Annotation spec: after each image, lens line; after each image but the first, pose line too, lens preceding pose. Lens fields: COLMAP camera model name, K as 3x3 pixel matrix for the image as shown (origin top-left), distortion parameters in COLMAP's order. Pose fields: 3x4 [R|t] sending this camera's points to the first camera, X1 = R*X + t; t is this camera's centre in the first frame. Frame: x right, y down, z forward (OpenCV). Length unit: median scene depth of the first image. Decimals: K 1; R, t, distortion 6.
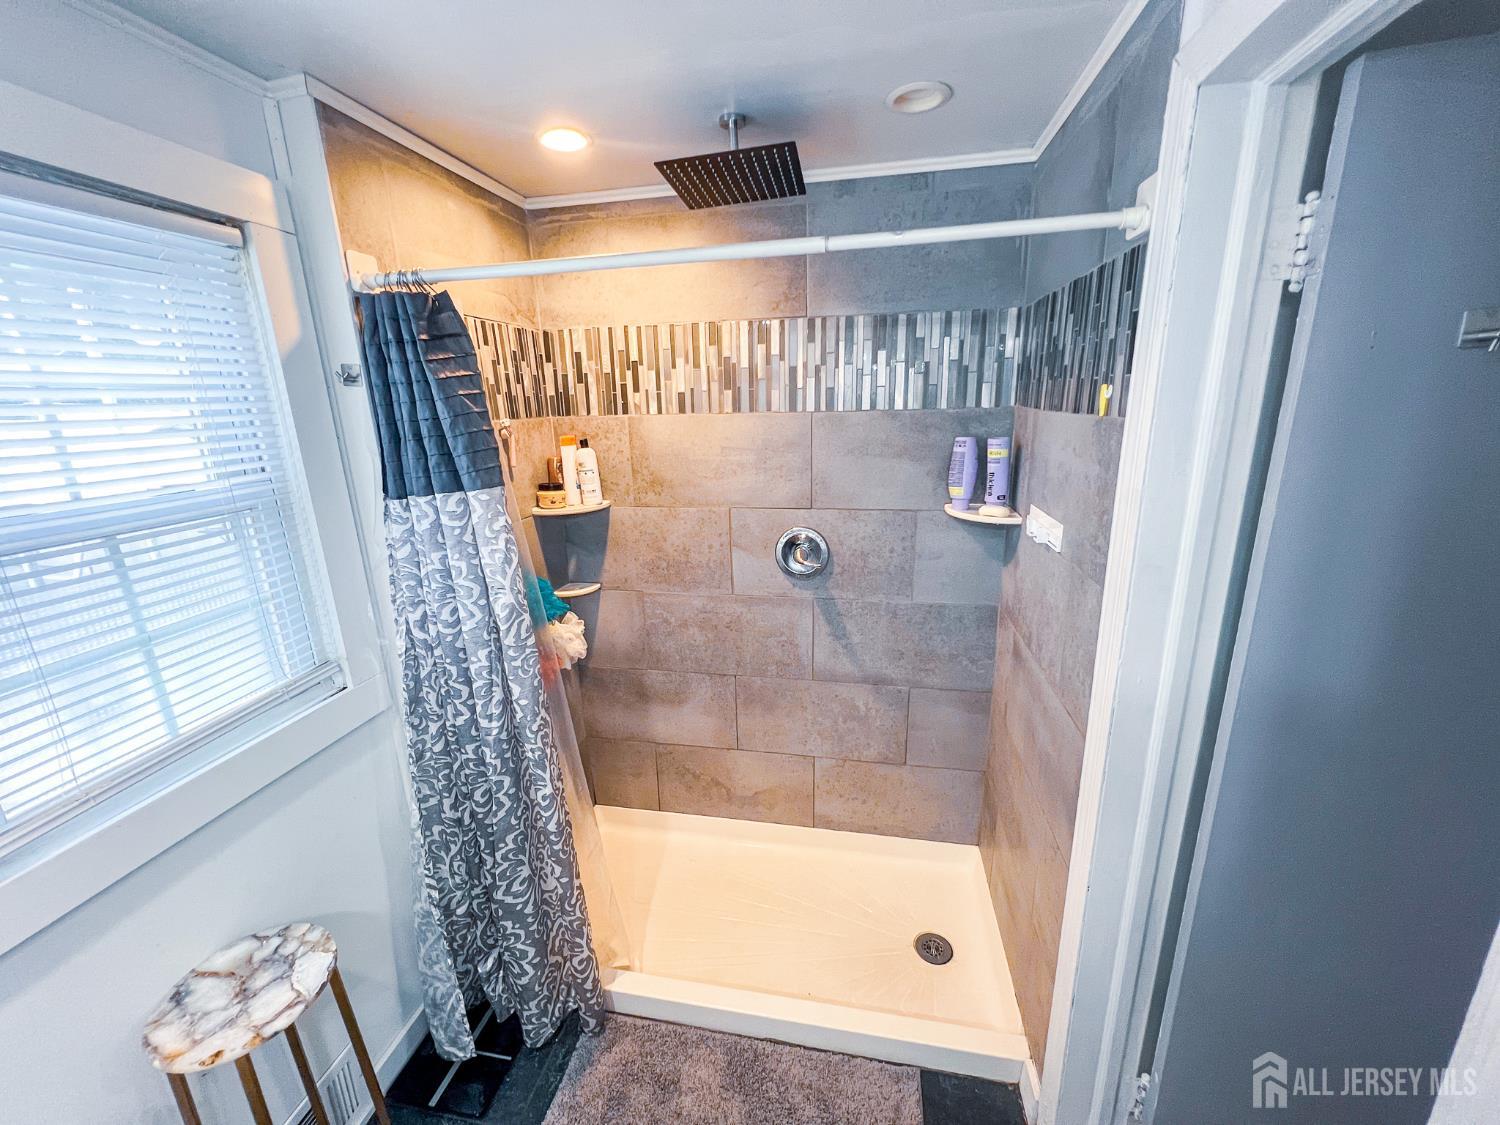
lens RADIAL K [[603.1, 0, 745.9], [0, 603.1, 564.8], [0, 0, 1]] dist [-0.002742, 0.000787]
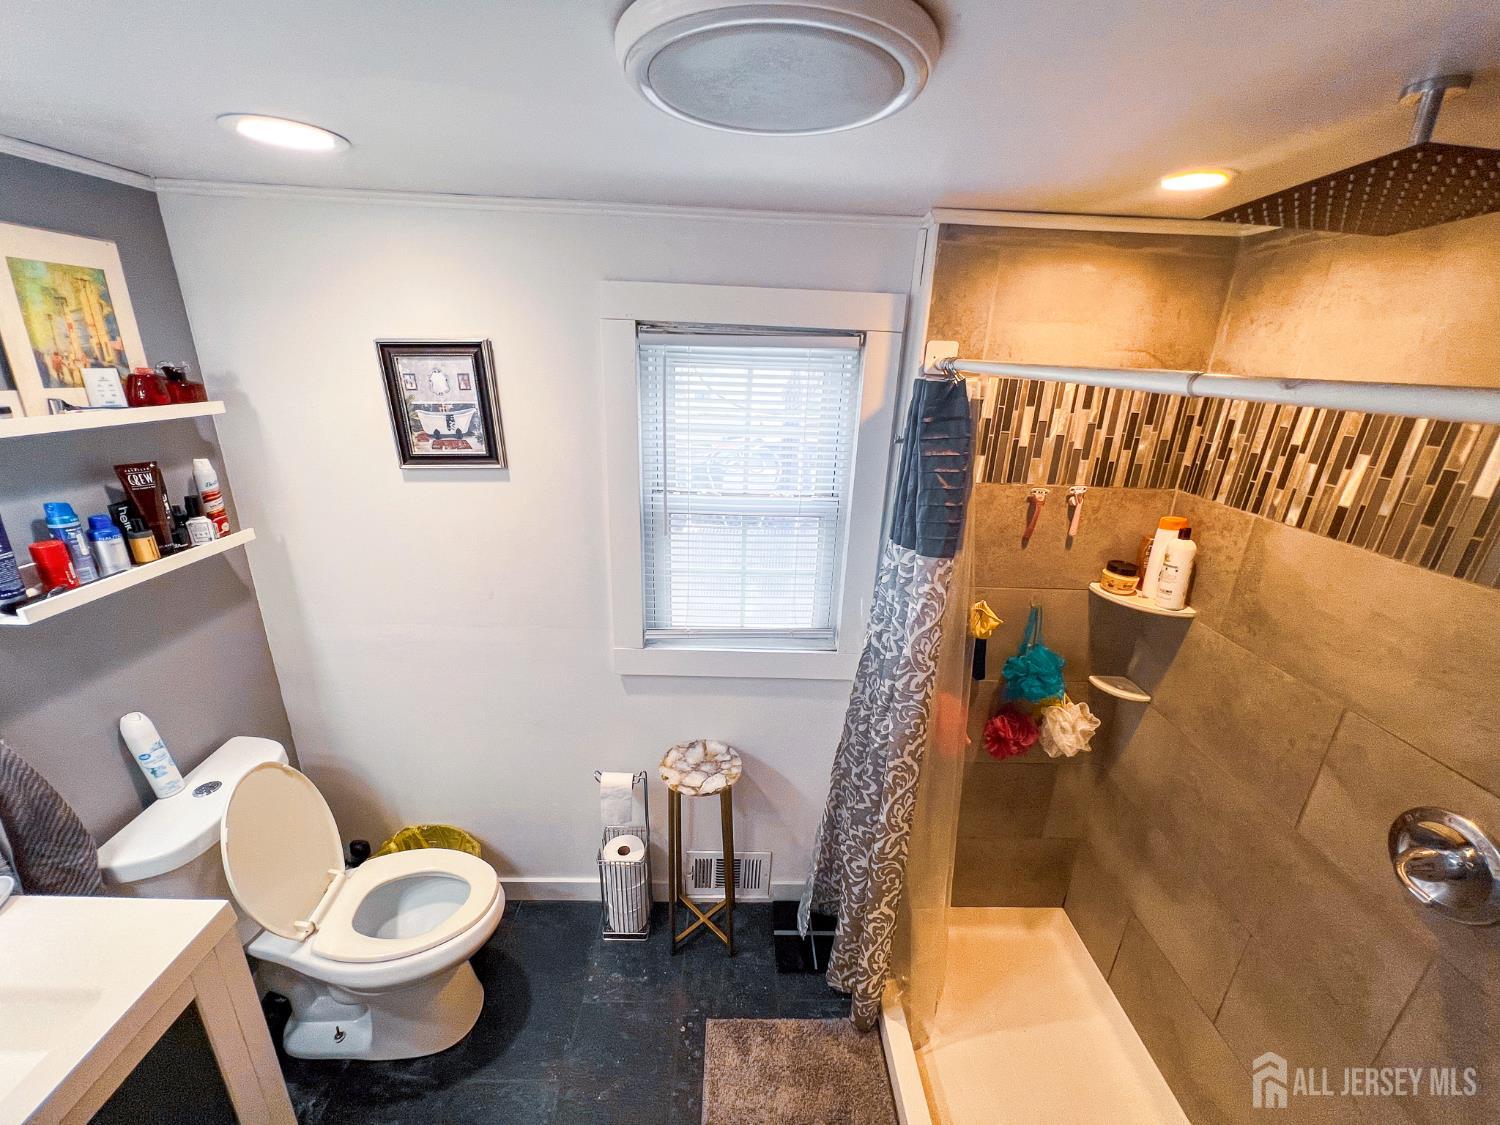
lens RADIAL K [[603.7, 0, 749.8], [0, 603.7, 563.1], [0, 0, 1]] dist [-0.003802, 0.000048]
pose [[0.209798, 0.352574, -0.911963, 0.355792], [-0.295757, 0.911910, 0.284514, -0.228741], [0.931940, 0.210029, 0.295593, 0.253040]]
